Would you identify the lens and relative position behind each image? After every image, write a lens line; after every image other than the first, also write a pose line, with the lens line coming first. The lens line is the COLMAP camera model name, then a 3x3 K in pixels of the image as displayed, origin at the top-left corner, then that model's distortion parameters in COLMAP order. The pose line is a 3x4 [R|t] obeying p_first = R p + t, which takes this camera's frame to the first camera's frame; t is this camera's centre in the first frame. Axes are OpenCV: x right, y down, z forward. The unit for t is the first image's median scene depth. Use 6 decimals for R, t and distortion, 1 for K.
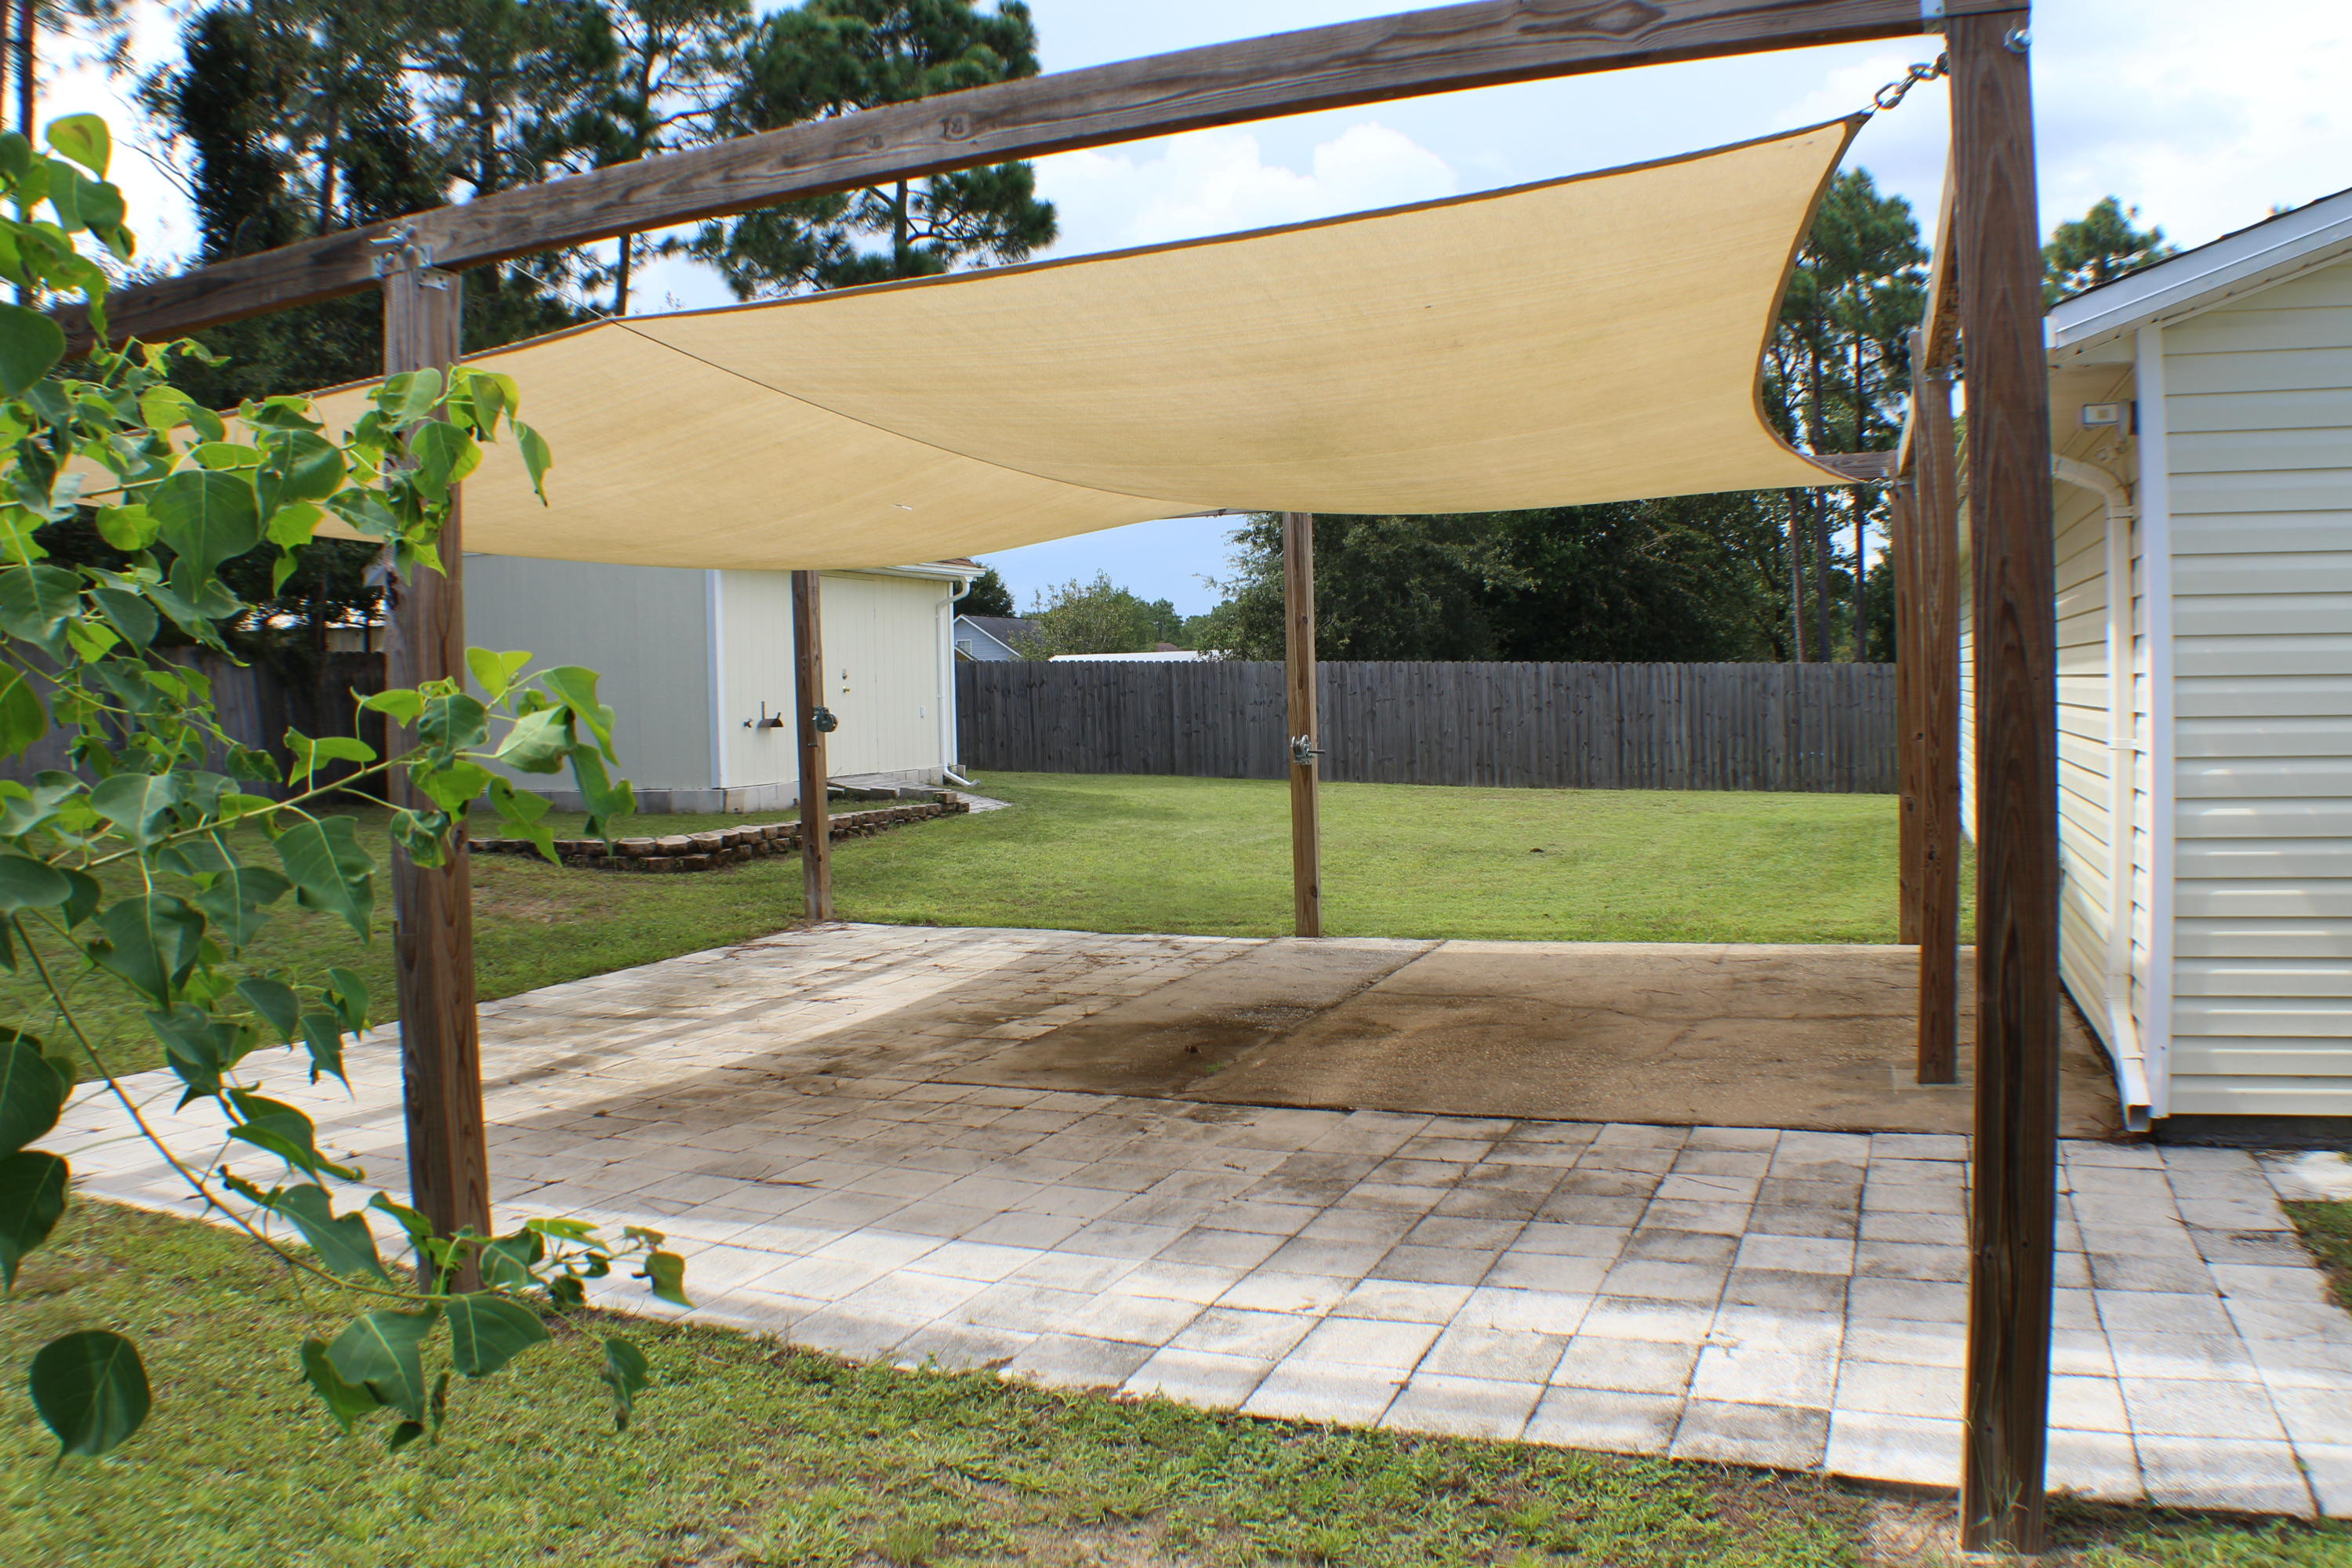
lens RADIAL K [[1789.3, 0, 1176.0], [0, 1789.3, 784.0], [0, 0, 1]] dist [-0.220628, 0.082728]
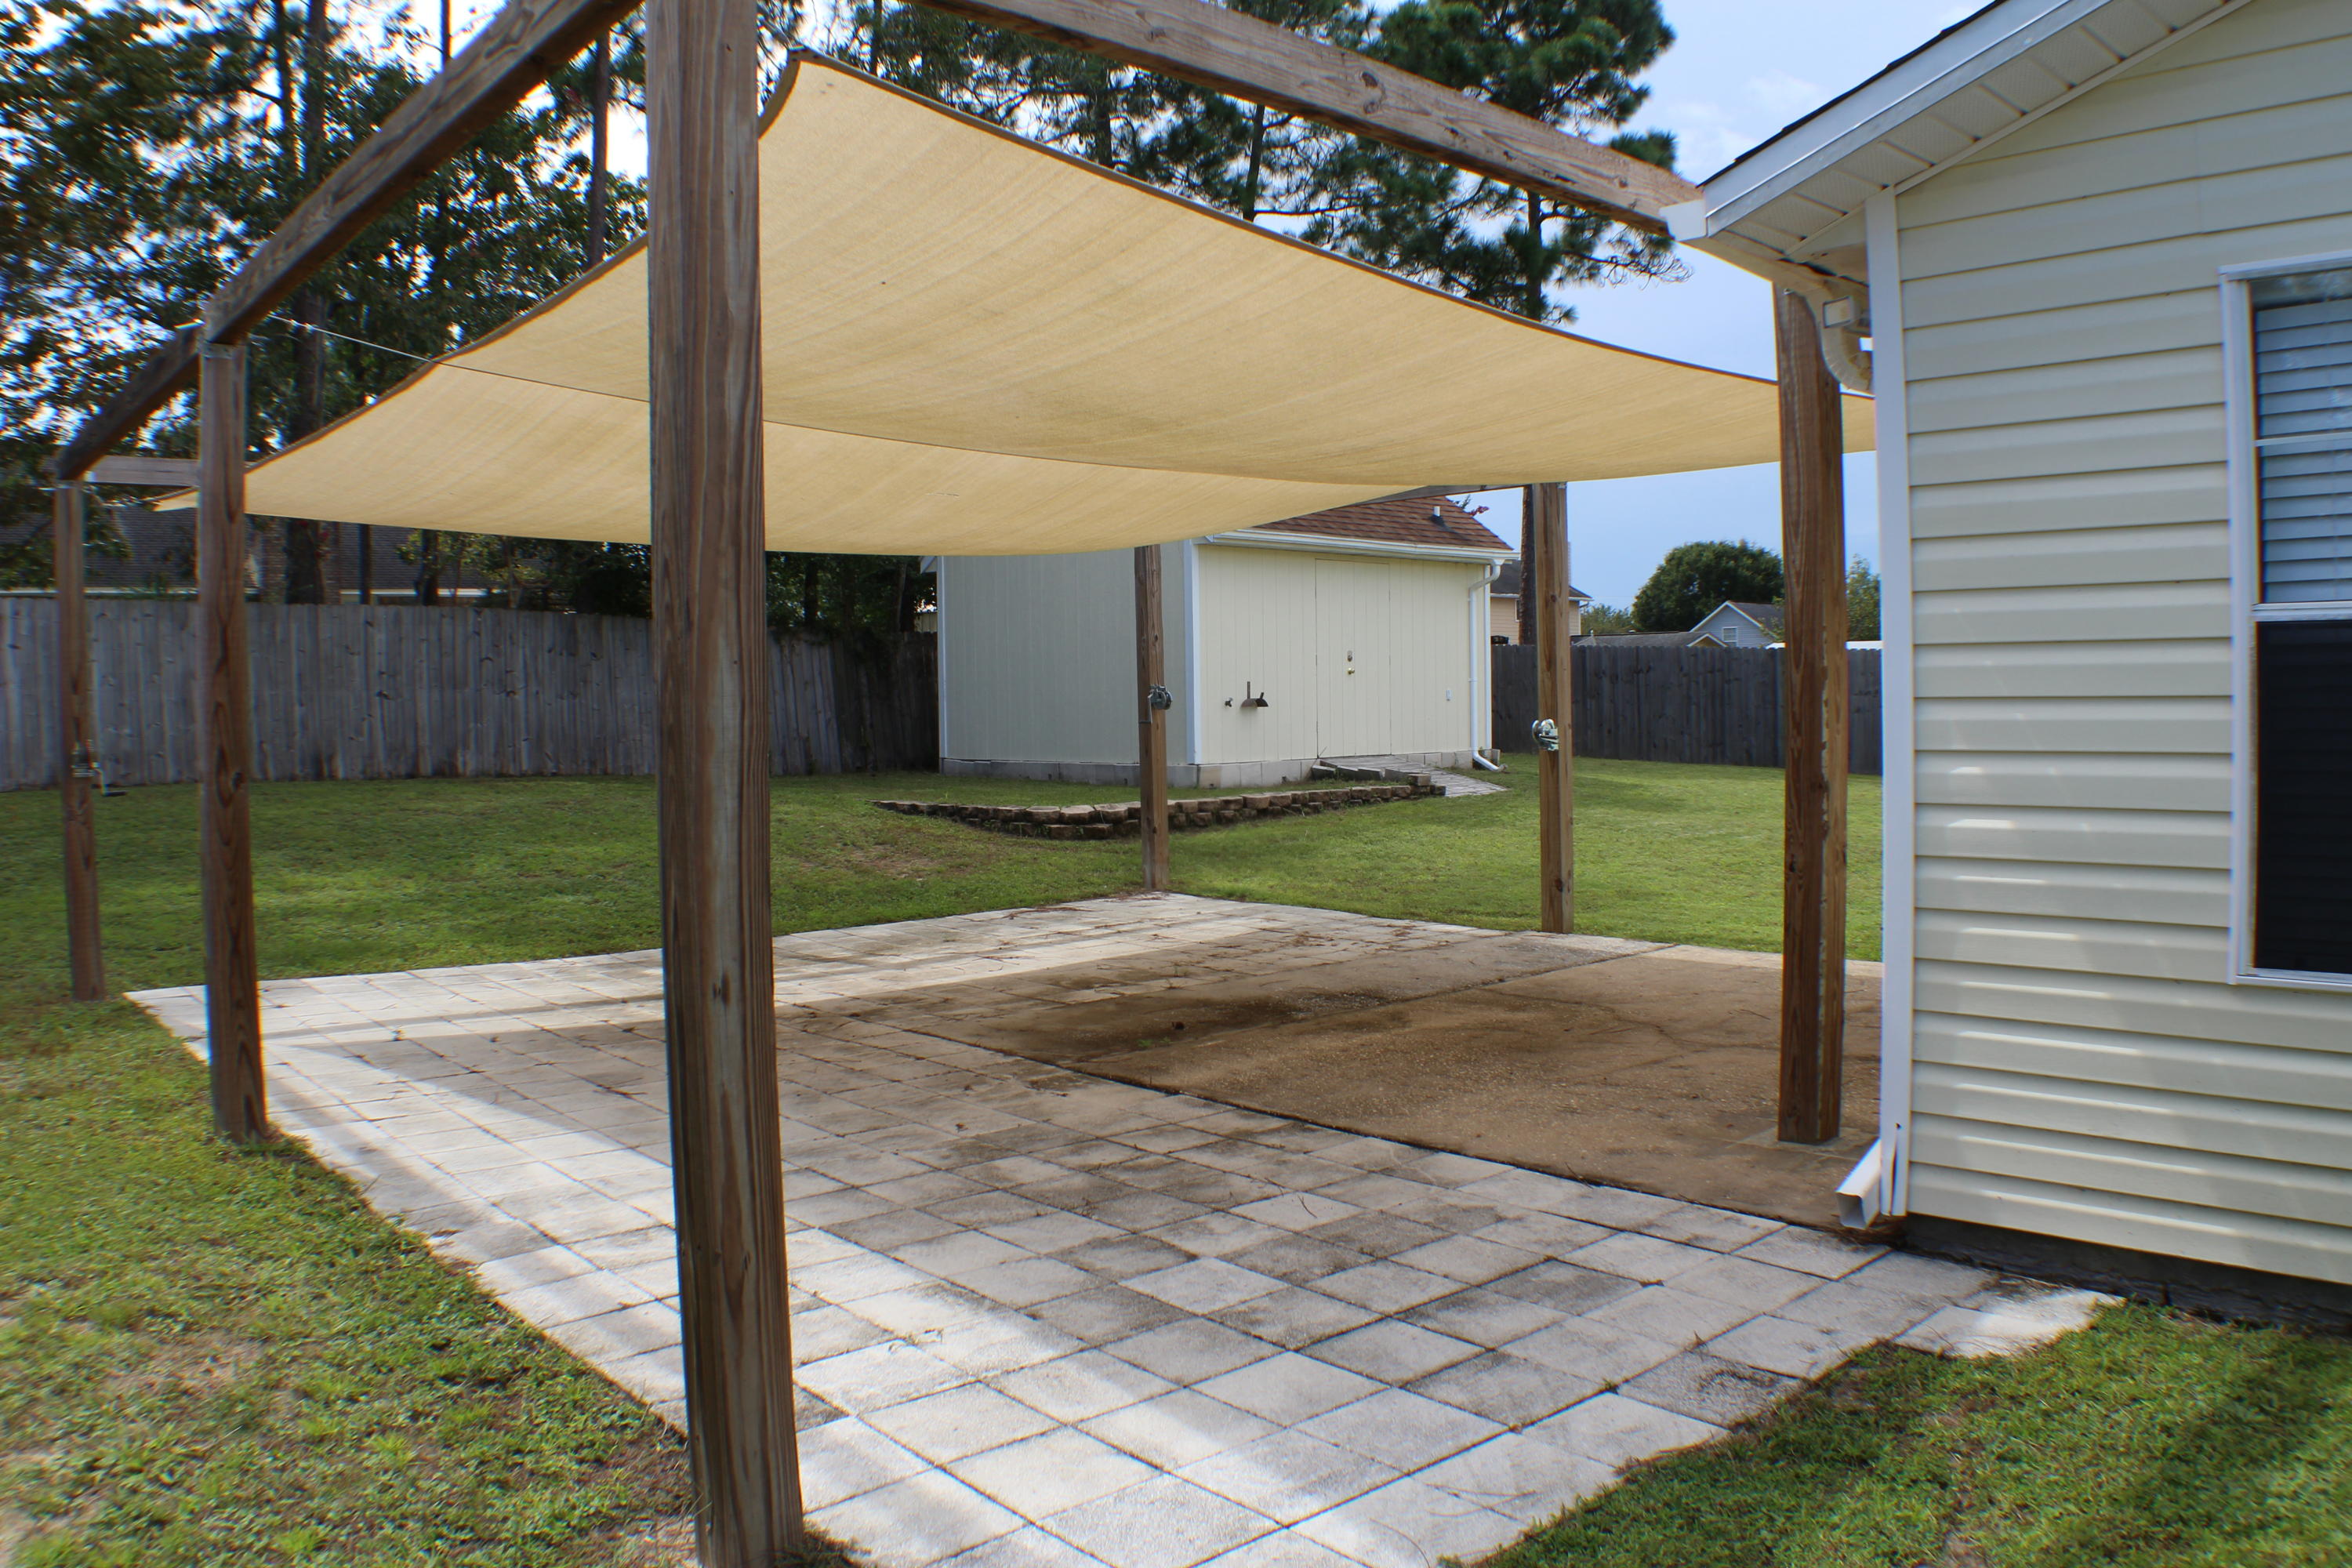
lens RADIAL K [[1789.3, 0, 1176.0], [0, 1789.3, 784.0], [0, 0, 1]] dist [-0.220628, 0.082728]
pose [[0.898914, 0.031760, -0.436972, 0.642003], [-0.028321, 0.999495, 0.014386, -0.002106], [0.437208, -0.000557, 0.899360, 0.138695]]
